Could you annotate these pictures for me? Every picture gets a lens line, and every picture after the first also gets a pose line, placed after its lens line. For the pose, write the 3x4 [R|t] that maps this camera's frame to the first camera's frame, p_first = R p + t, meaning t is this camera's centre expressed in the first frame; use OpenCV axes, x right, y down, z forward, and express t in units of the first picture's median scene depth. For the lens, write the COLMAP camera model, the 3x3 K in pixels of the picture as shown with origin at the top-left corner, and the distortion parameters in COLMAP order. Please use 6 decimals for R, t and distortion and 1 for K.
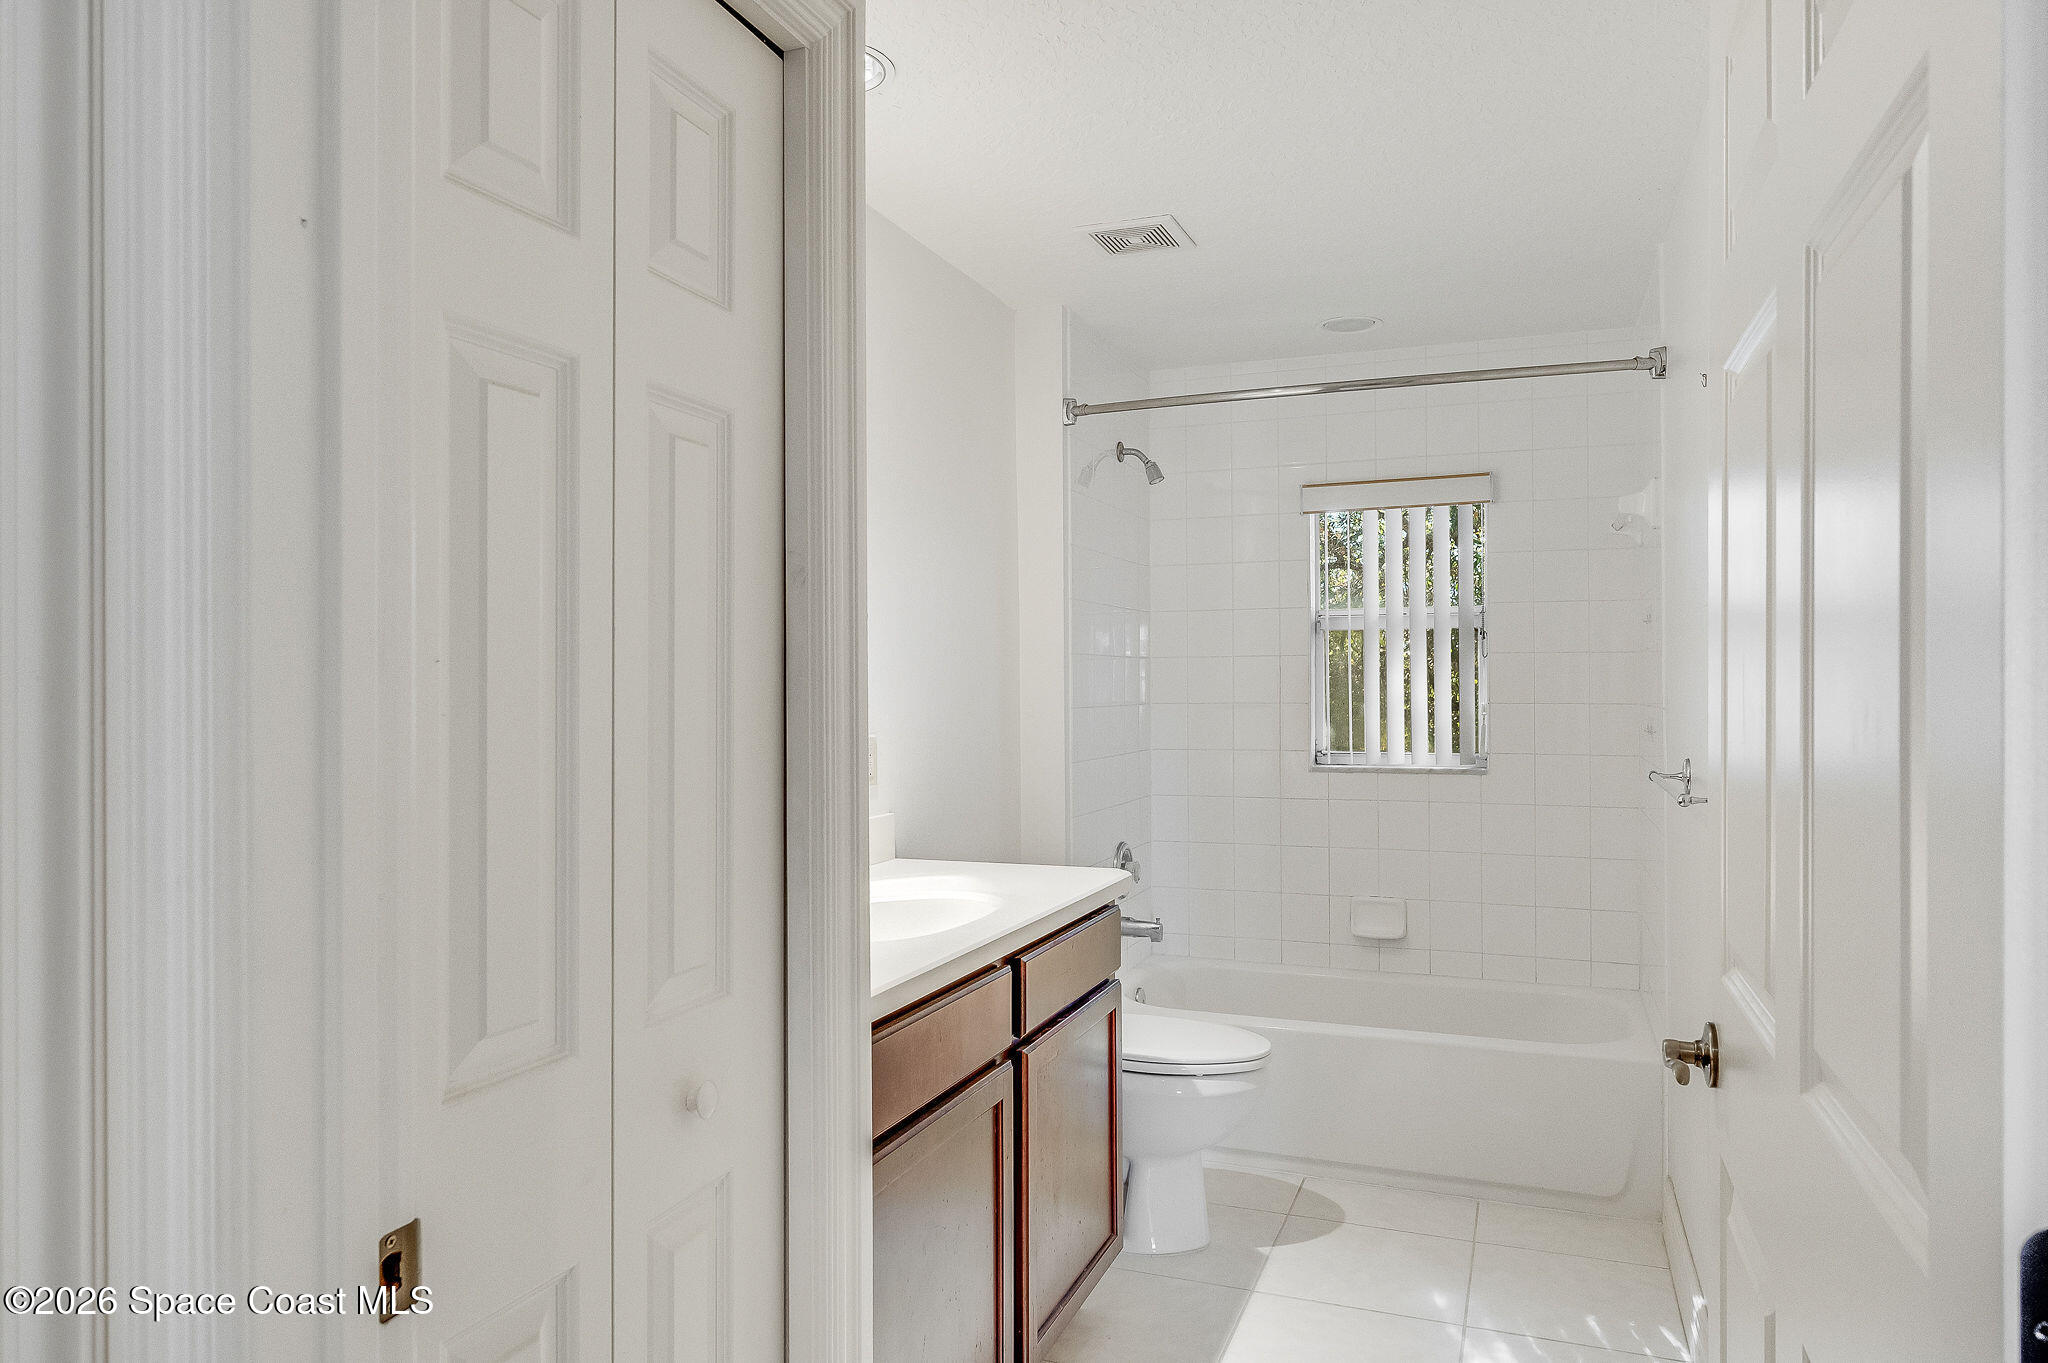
lens RADIAL K [[1266.9, 0, 1028.3], [0, 1266.9, 679.3], [0, 0, 1]] dist [-0.001835, 0.000501]
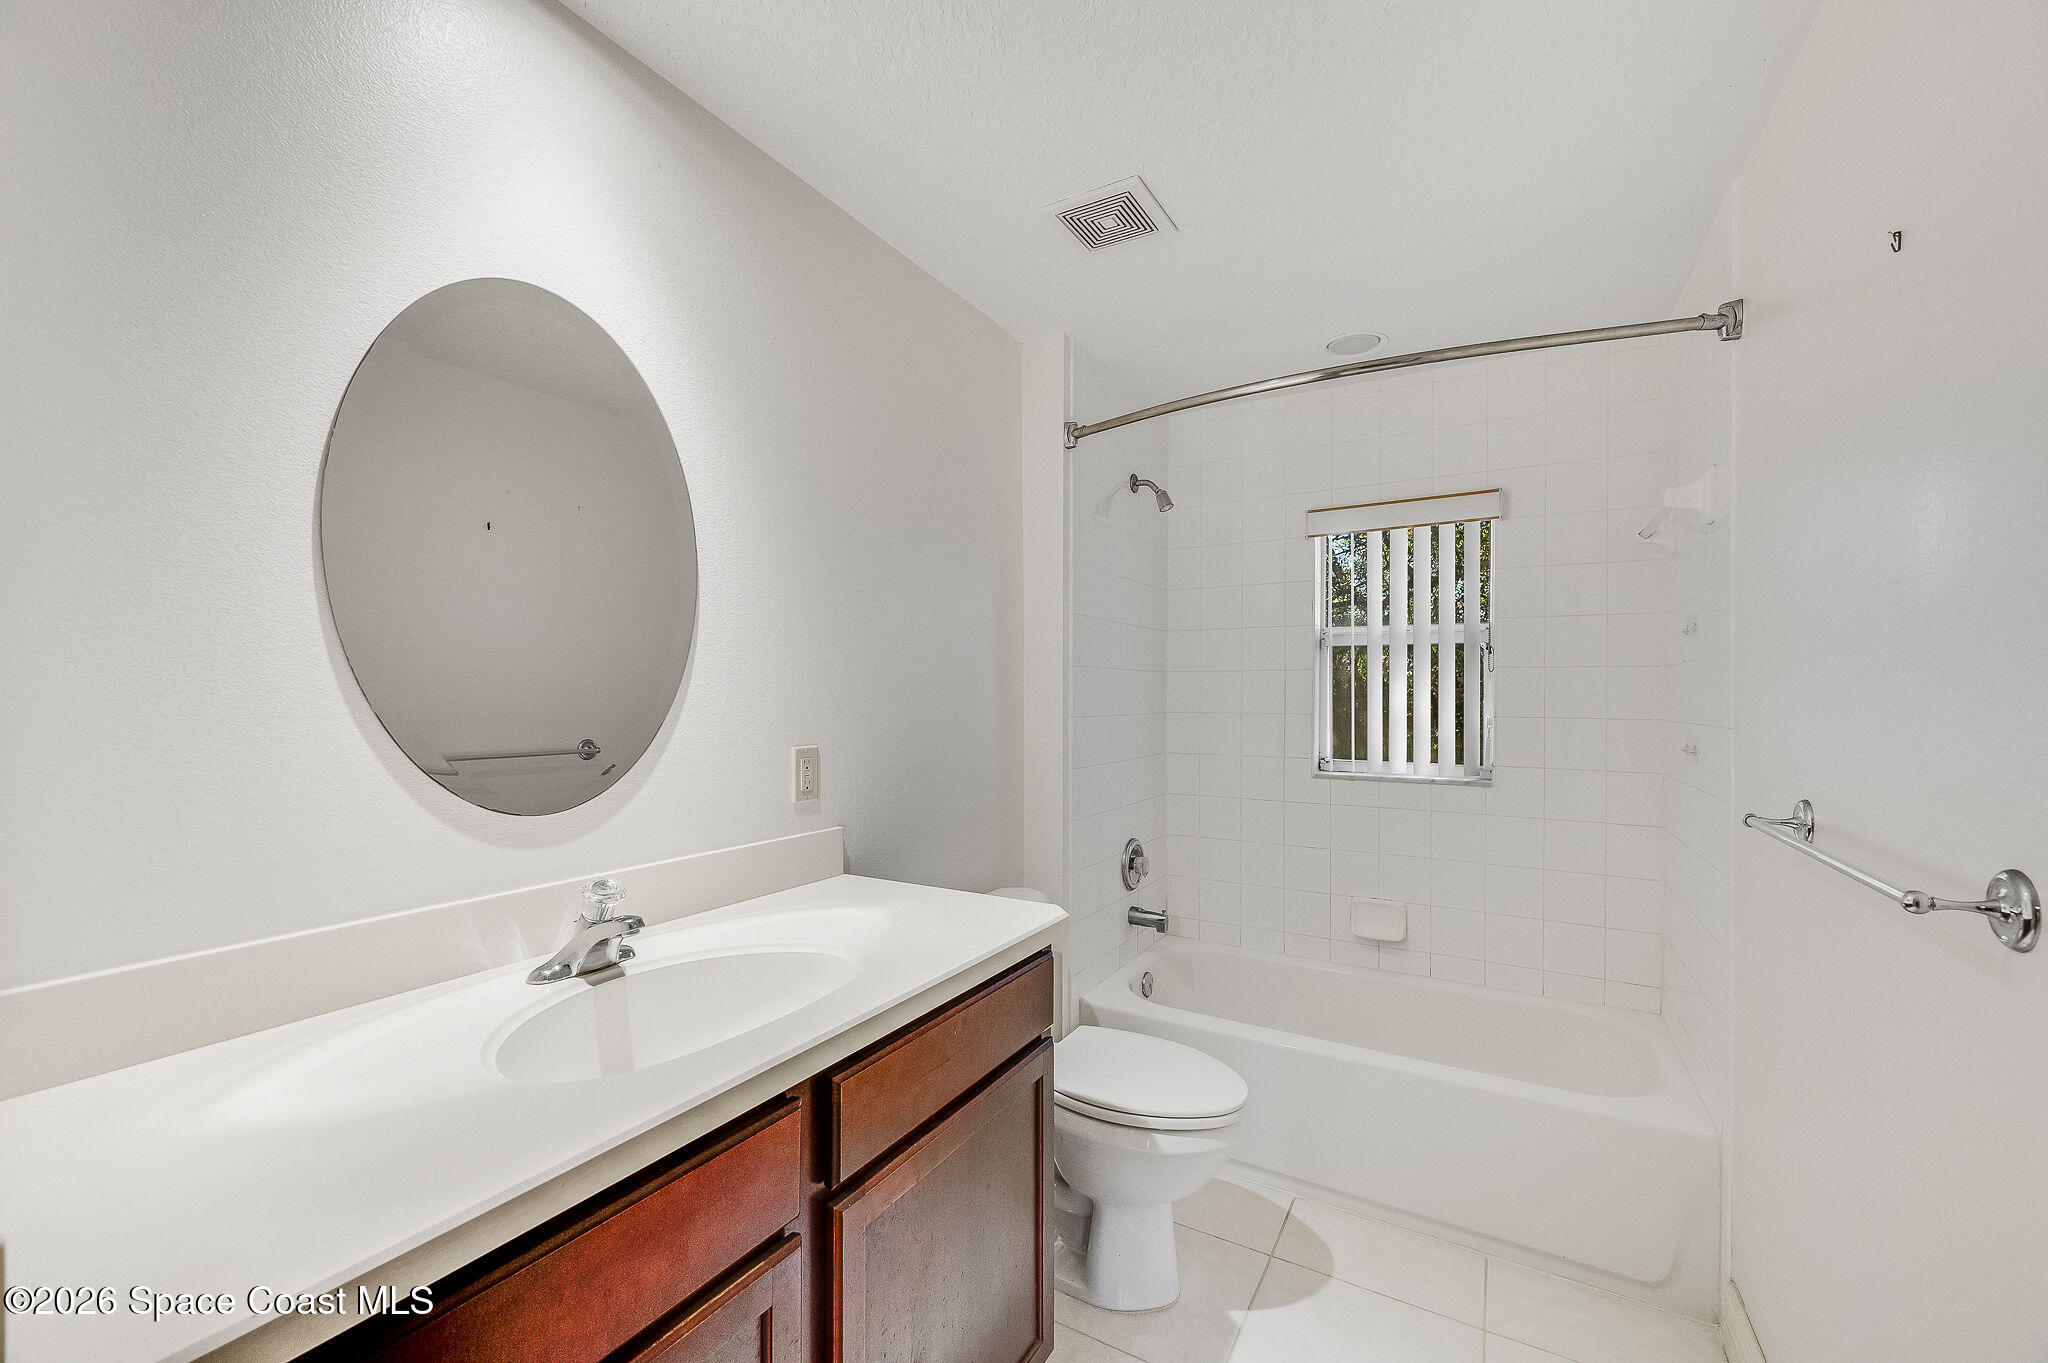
lens RADIAL K [[823.7, 0, 1016.2], [0, 823.7, 696.0], [0, 0, 1]] dist [0.002472, -0.000243]
pose [[0.988045, 0.008556, -0.153928, 0.084816], [-0.007331, 0.999937, 0.008522, -0.000845], [0.153991, -0.007291, 0.988045, 0.284310]]
